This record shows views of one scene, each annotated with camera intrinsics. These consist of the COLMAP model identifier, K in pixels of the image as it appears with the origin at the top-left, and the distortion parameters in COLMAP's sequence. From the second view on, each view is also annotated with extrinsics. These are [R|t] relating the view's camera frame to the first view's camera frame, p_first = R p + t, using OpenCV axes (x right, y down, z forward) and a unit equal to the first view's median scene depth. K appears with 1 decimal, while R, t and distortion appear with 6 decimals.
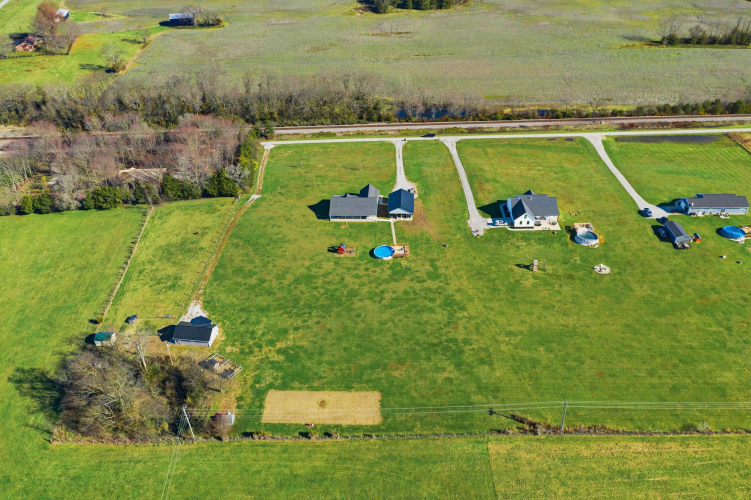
lens RADIAL K [[595.7, 0, 375.5], [0, 595.7, 250.0], [0, 0, 1]] dist [-0.021420, 0.006929]
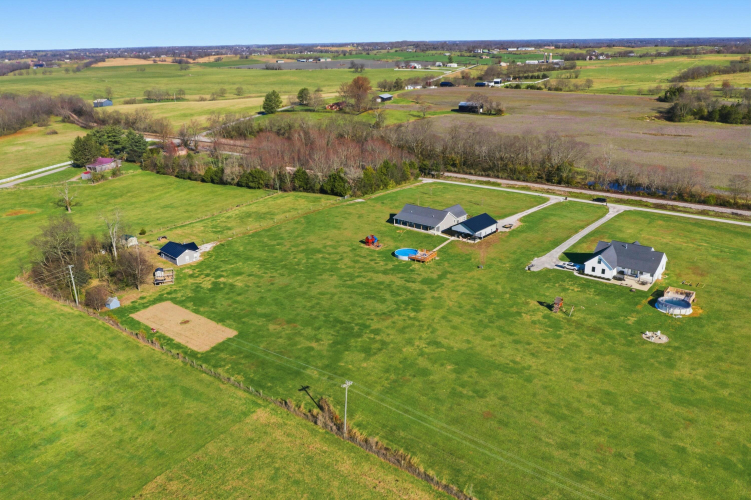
lens RADIAL K [[595.7, 0, 375.5], [0, 595.7, 250.0], [0, 0, 1]] dist [-0.021420, 0.006929]
pose [[0.791569, 0.210589, -0.573647, 0.490173], [-0.347765, 0.927143, -0.139517, 0.140303], [0.502472, 0.309931, 0.807133, 0.293335]]
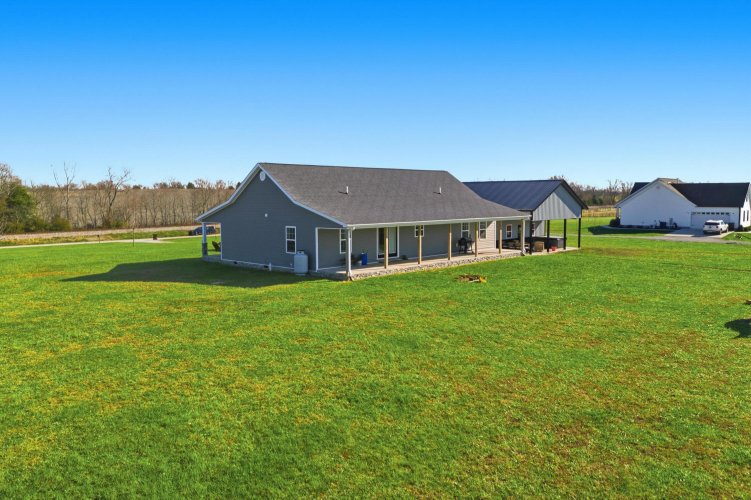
lens RADIAL K [[595.7, 0, 375.5], [0, 595.7, 250.0], [0, 0, 1]] dist [-0.021420, 0.006929]
pose [[0.662955, -0.047844, 0.747129, -0.194147], [0.419654, 0.850182, -0.317931, -0.009914], [-0.619985, 0.524310, 0.583710, 1.034531]]
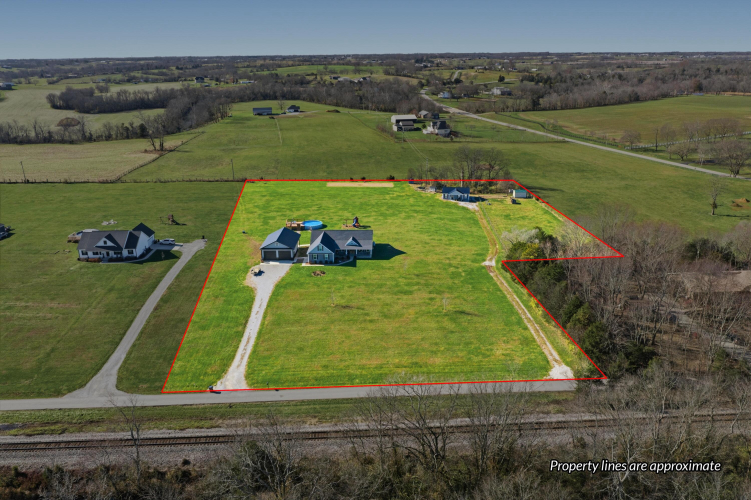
lens RADIAL K [[595.7, 0, 375.5], [0, 595.7, 250.0], [0, 0, 1]] dist [-0.021420, 0.006929]
pose [[-0.999160, 0.035813, -0.019940, -0.071610], [0.005574, 0.600656, 0.799488, -0.782491], [0.040610, 0.798705, -0.600351, 1.690860]]
